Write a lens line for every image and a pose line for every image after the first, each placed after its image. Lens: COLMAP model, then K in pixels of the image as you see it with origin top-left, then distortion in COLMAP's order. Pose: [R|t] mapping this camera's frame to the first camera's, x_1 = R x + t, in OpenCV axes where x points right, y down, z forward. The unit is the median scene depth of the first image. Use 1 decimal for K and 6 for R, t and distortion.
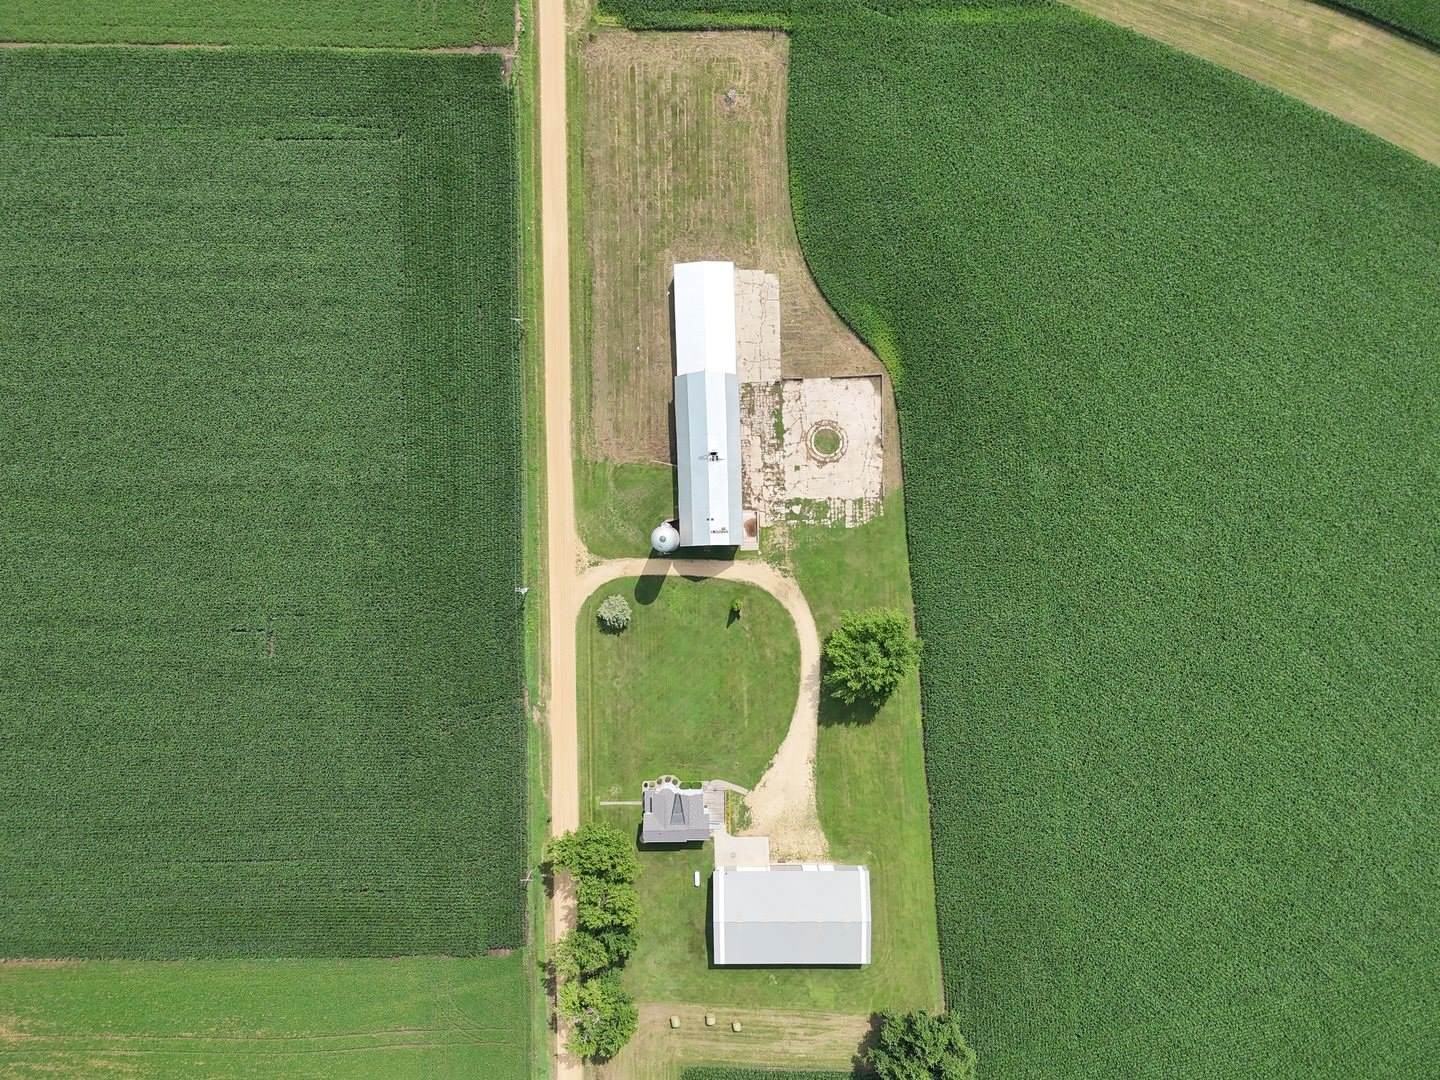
lens RADIAL K [[1054.7, 0, 723.2], [0, 1054.7, 545.9], [0, 0, 1]] dist [0.075877, -0.079107]
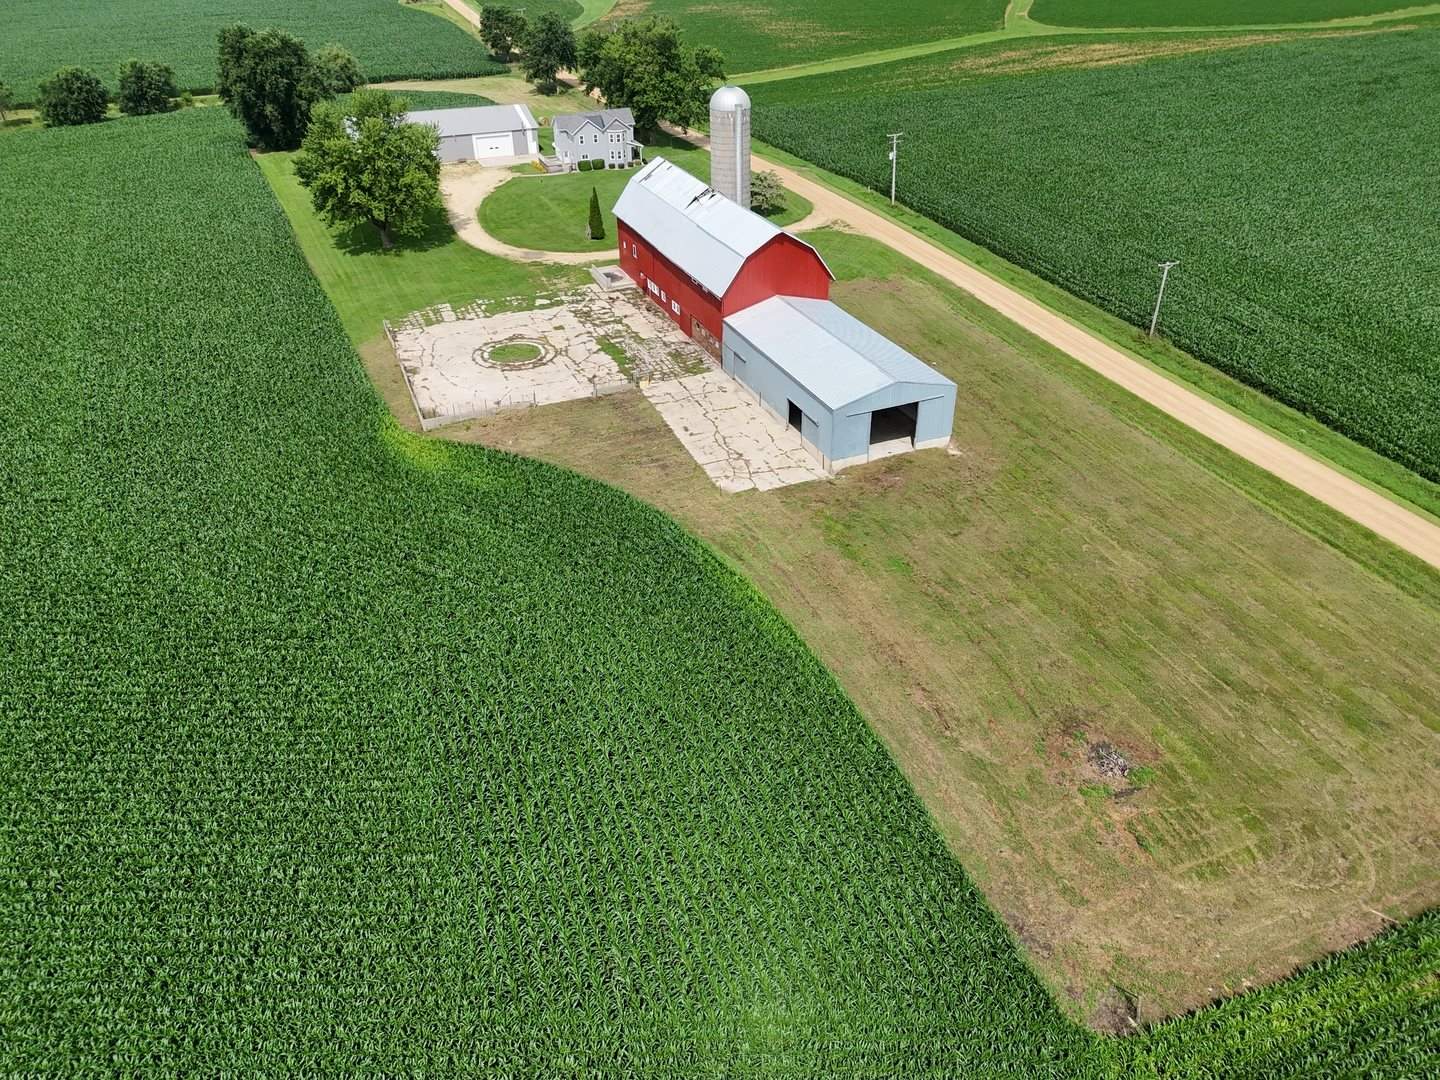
lens RADIAL K [[1054.7, 0, 714.0], [0, 1054.7, 552.2], [0, 0, 1]] dist [0.075877, -0.079107]
pose [[-0.933280, 0.217474, -0.285820, 0.175128], [-0.358102, -0.502763, 0.786760, -0.581494], [0.027400, 0.836621, 0.547097, 0.803273]]
